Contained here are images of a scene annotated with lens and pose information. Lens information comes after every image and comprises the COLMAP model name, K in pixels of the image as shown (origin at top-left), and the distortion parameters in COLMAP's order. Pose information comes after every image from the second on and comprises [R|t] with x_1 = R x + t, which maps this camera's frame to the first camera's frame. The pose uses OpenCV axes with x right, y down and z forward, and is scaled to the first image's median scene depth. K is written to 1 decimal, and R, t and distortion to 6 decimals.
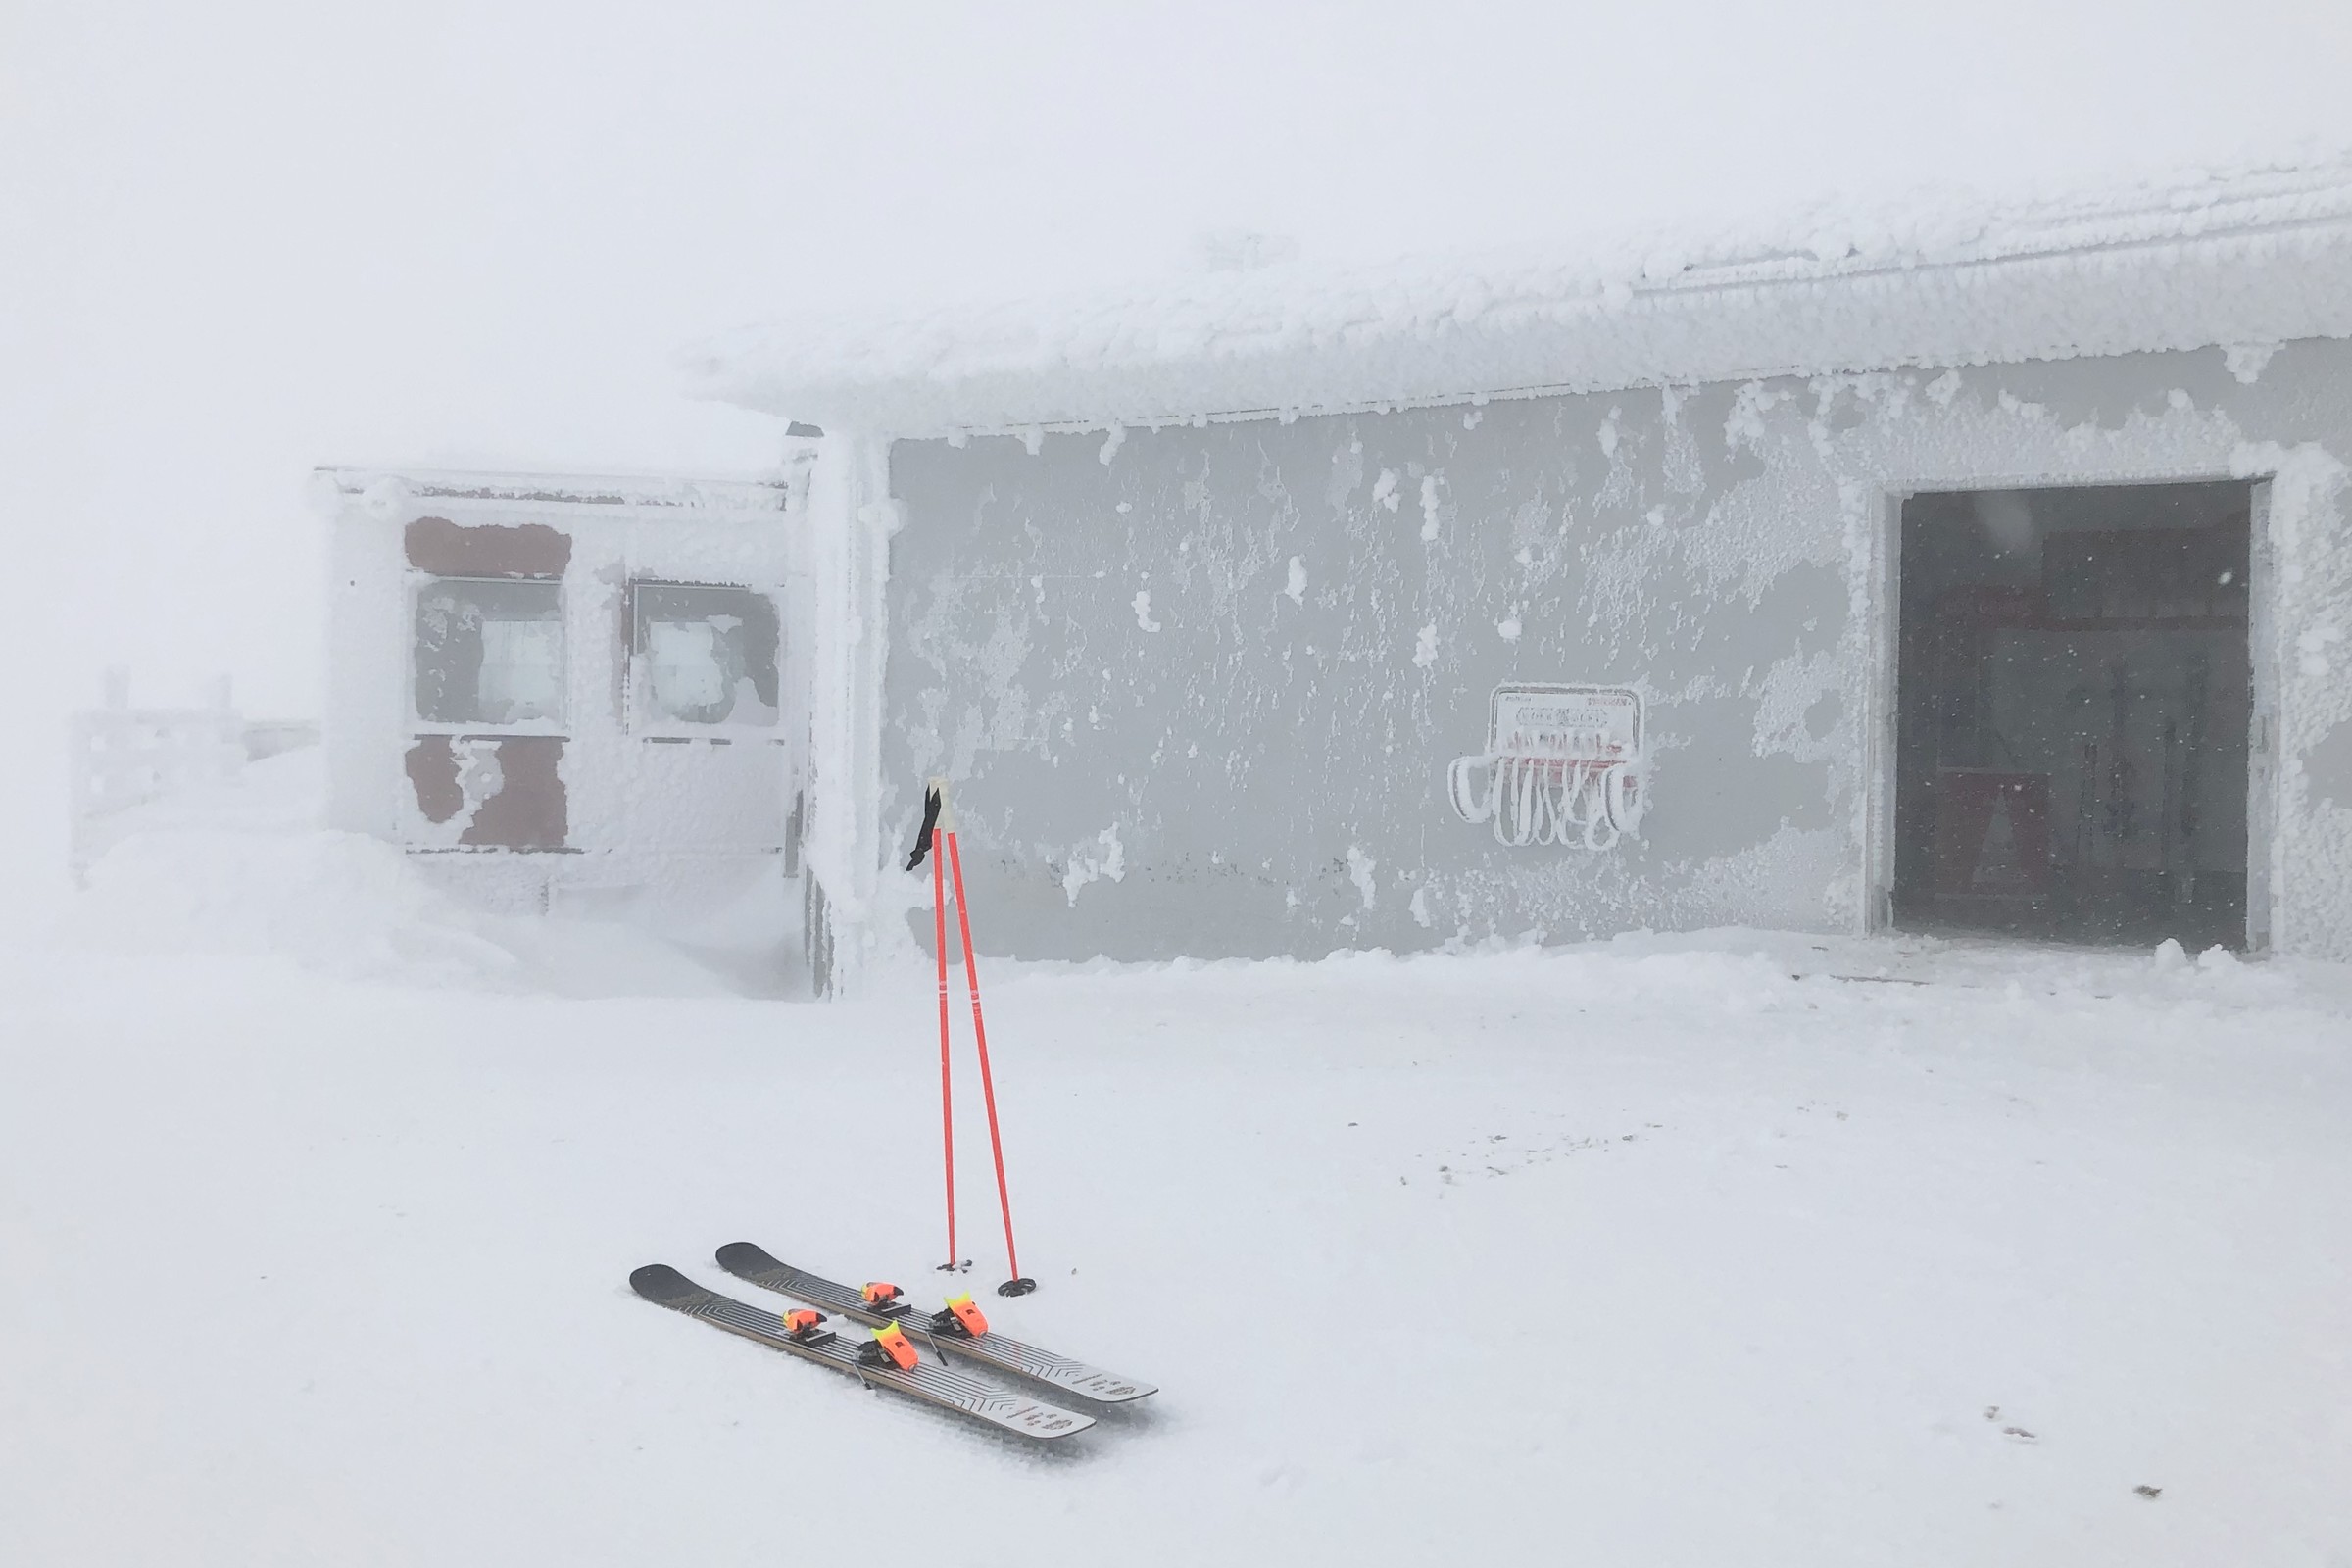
lens RADIAL K [[2168.4, 0, 1176.0], [0, 2168.4, 768.8], [0, 0, 1]] dist [0.044644, 0.000000]
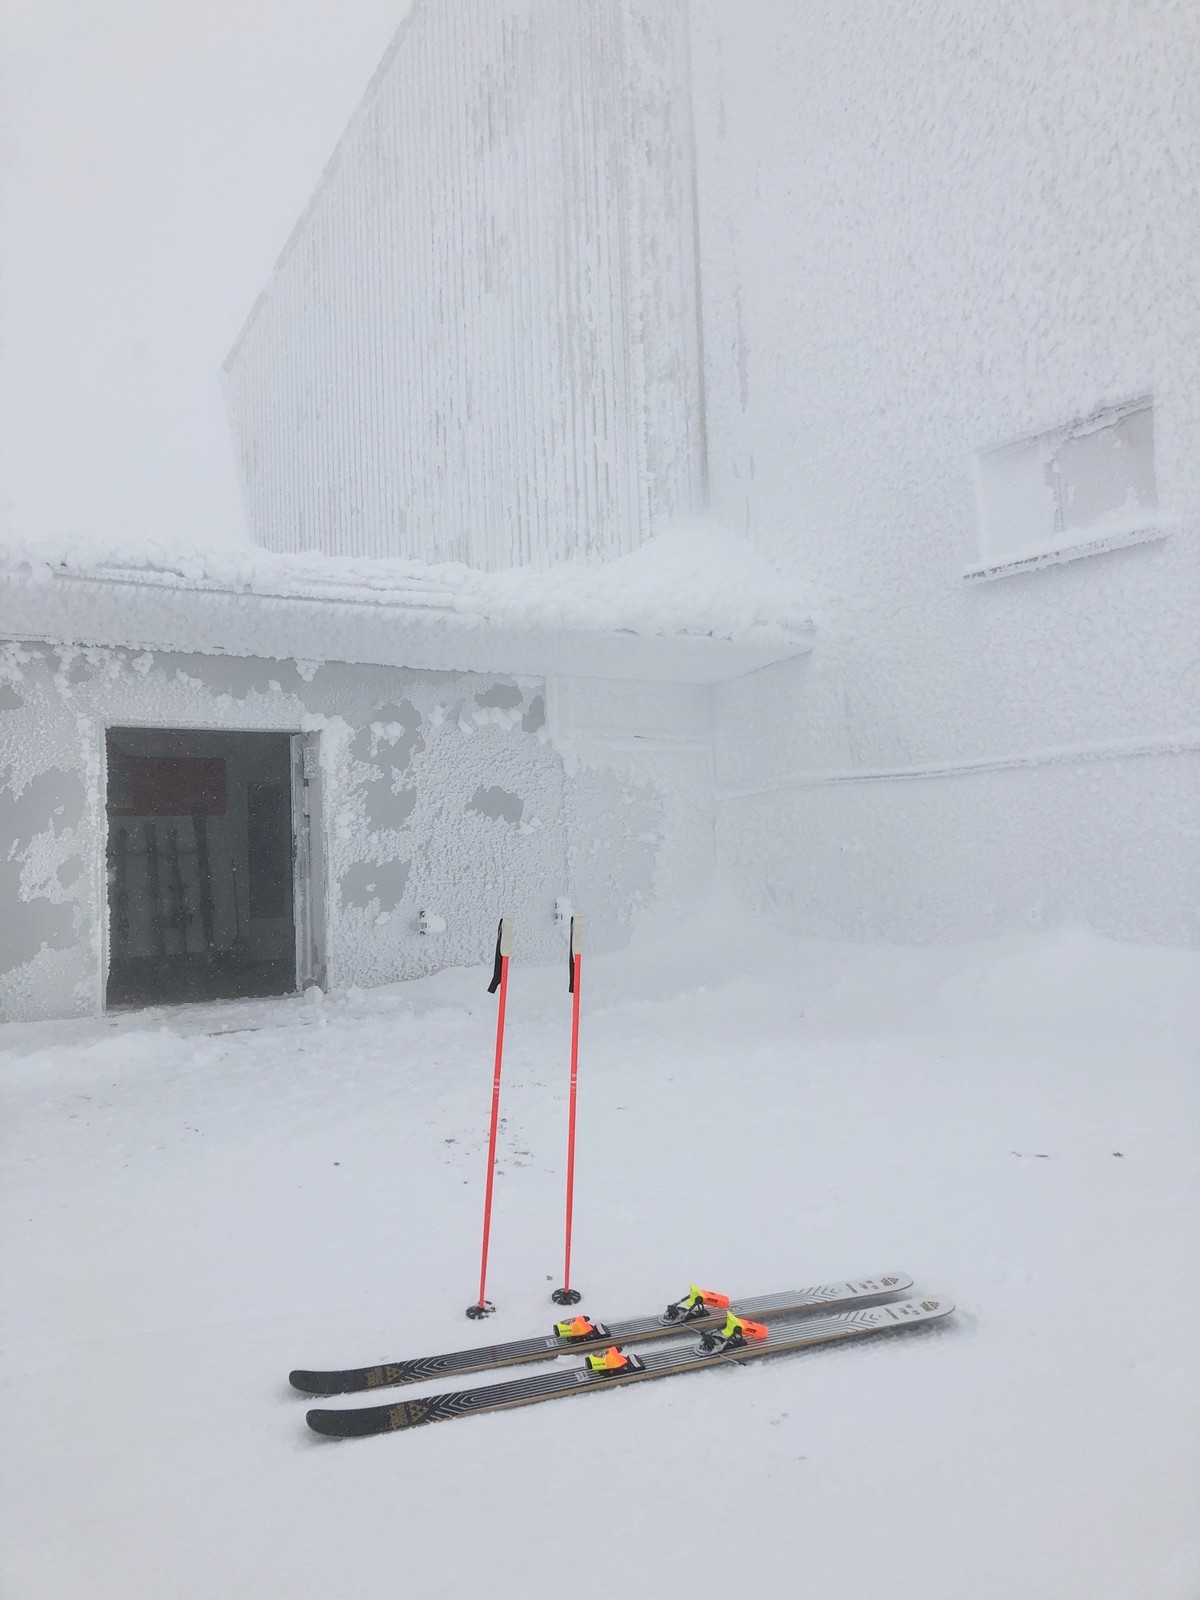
lens RADIAL K [[1312.0, 0, 600.5], [0, 1312.0, 812.3], [0, 0, 1]] dist [0.014402, -0.000665]
pose [[0.399372, 0.003904, 0.916781, -0.401805], [0.061617, 0.997616, -0.031090, -0.014968], [-0.914716, 0.068906, 0.398179, 0.322013]]
